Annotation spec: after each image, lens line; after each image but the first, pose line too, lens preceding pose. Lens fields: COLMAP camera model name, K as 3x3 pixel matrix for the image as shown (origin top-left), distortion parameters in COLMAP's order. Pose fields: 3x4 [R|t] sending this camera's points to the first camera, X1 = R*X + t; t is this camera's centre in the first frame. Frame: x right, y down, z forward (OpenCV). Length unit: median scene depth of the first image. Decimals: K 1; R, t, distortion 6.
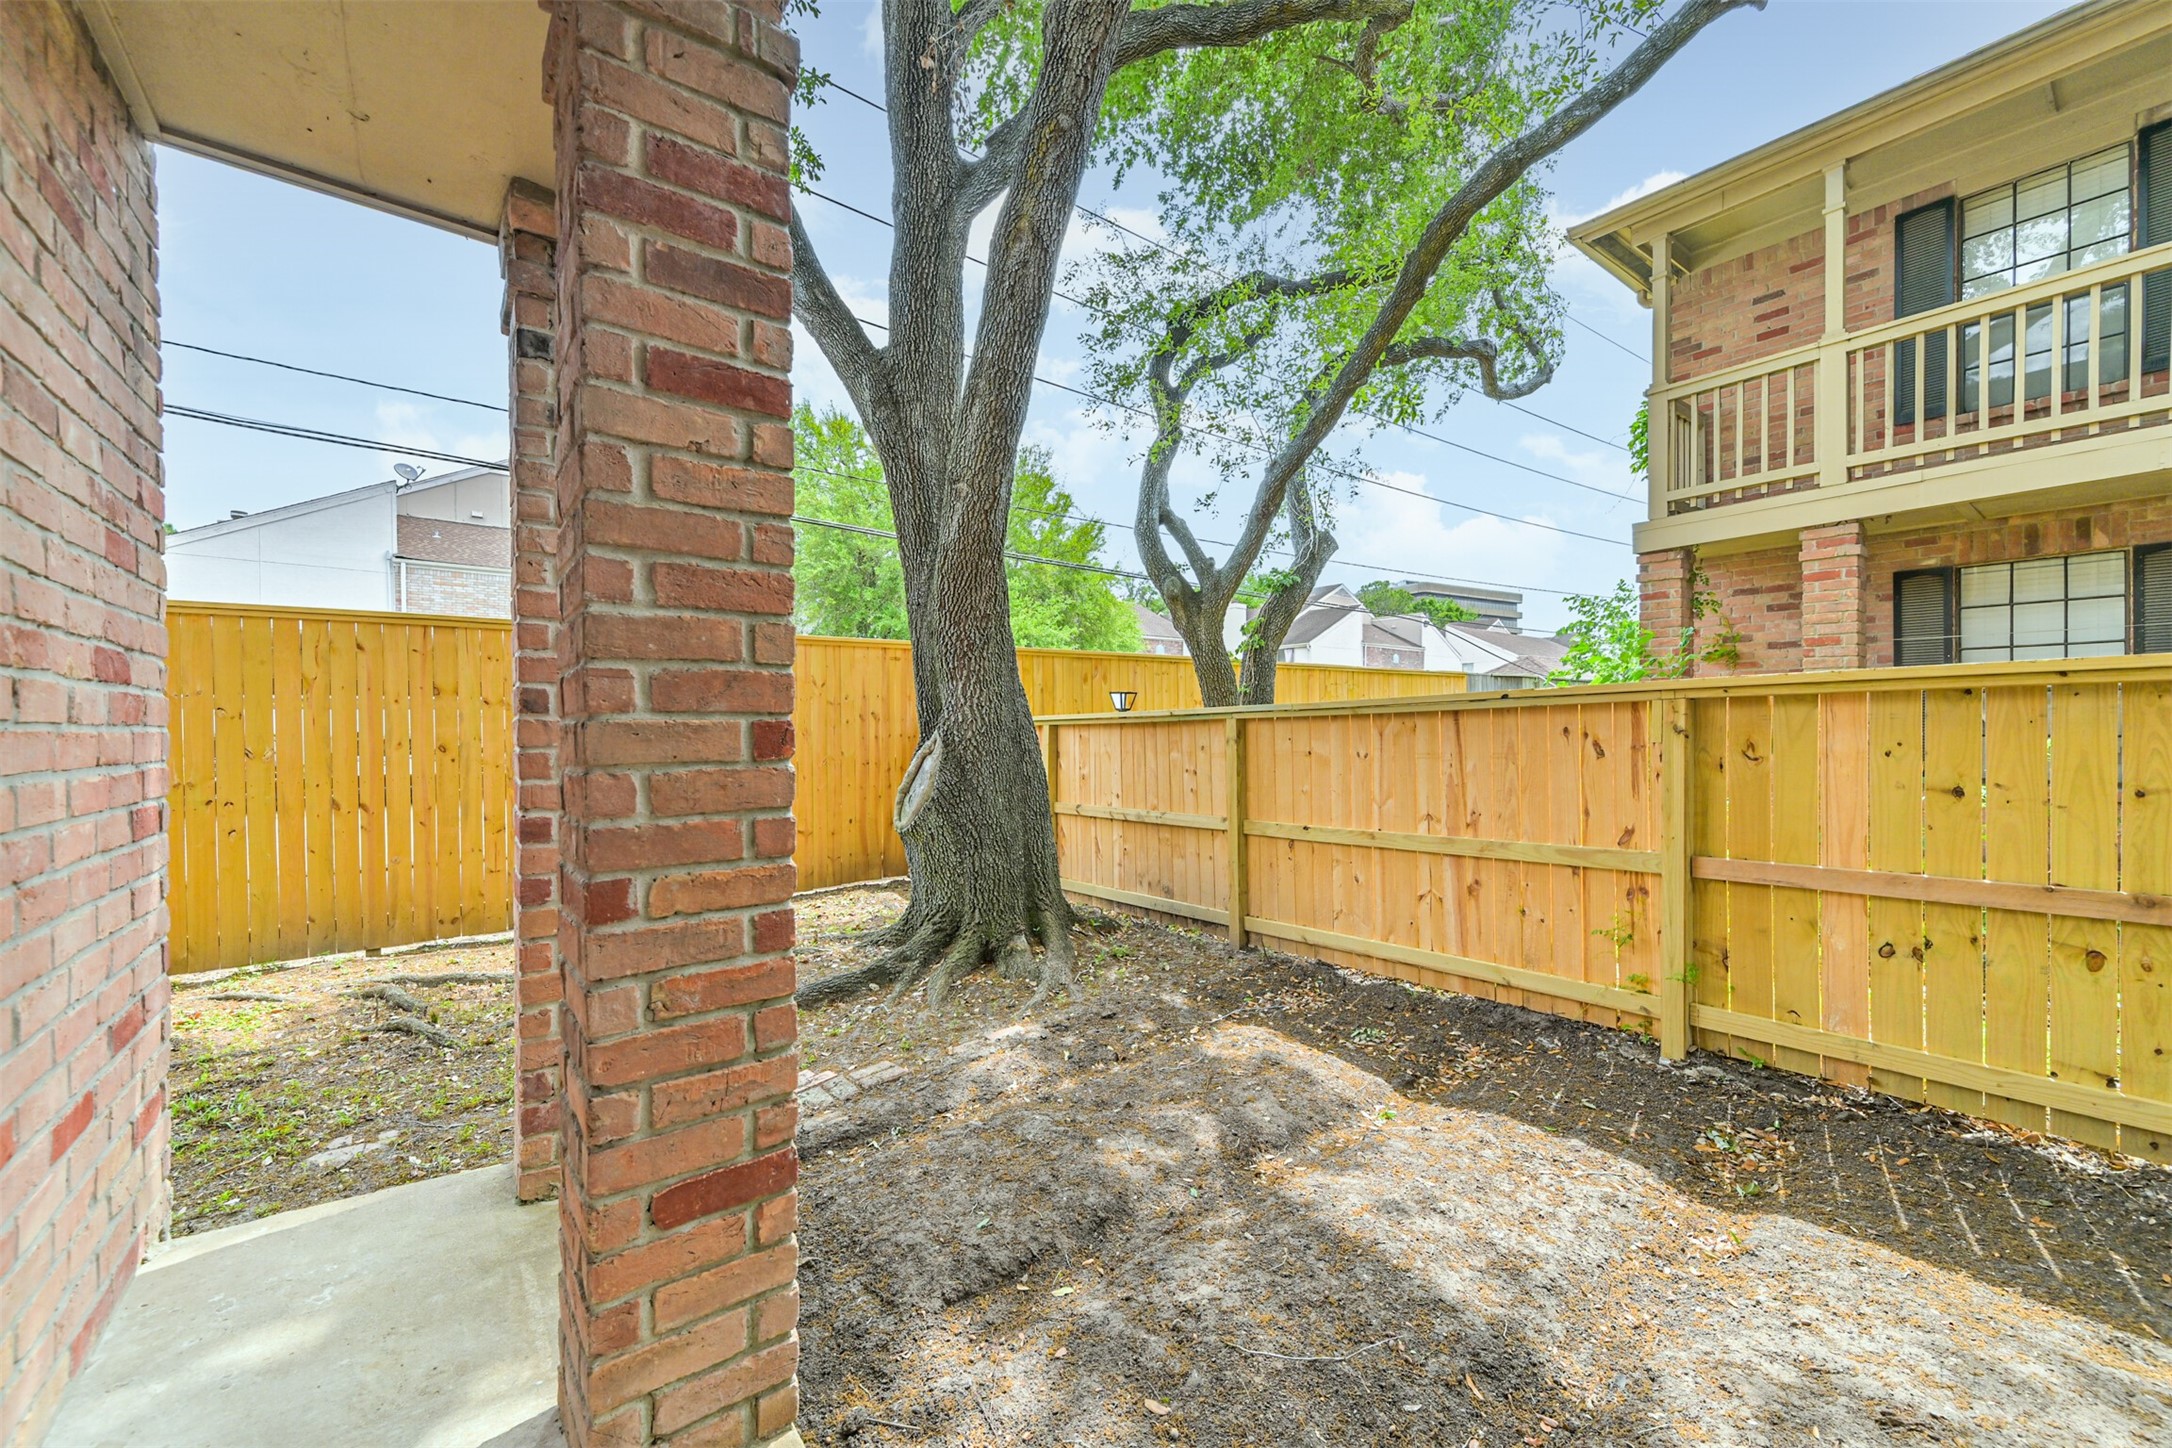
lens RADIAL K [[840.0, 0, 1086.5], [0, 840.0, 748.4], [0, 0, 1]] dist [0.015832, 0.000117]
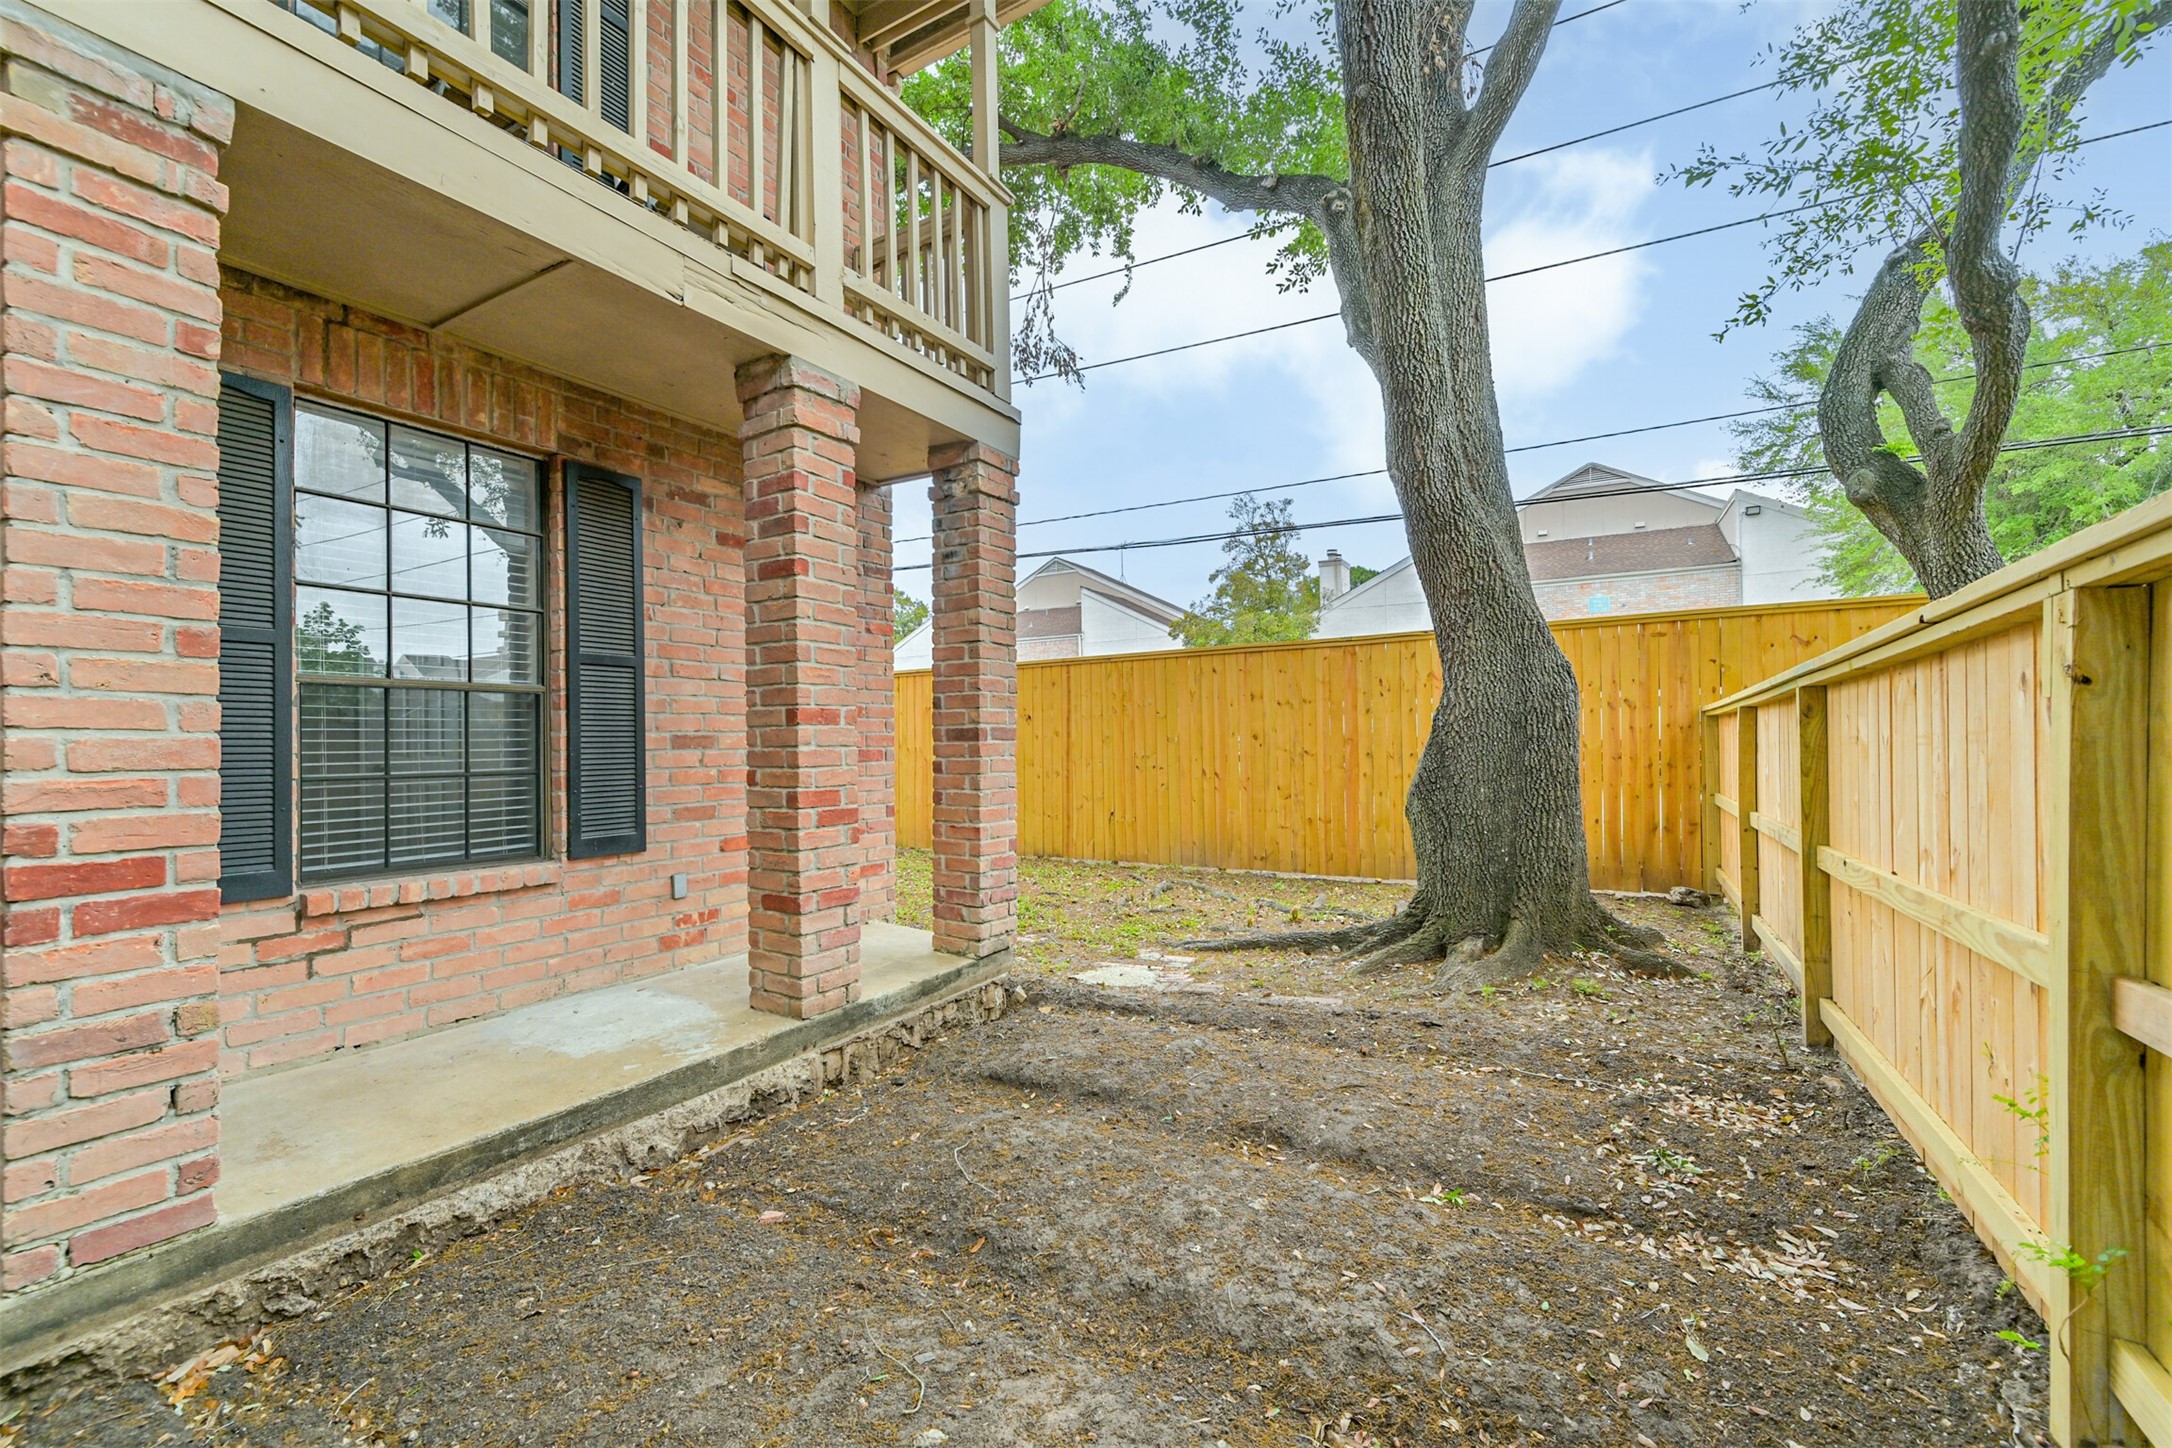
lens RADIAL K [[860.3, 0, 1086.0], [0, 860.3, 736.5], [0, 0, 1]] dist [0.000359, 0.000044]
pose [[0.361528, -0.000368, -0.932361, 0.687488], [-0.012893, 0.999902, -0.005394, 0.015600], [0.932272, 0.013971, 0.361488, 0.286053]]
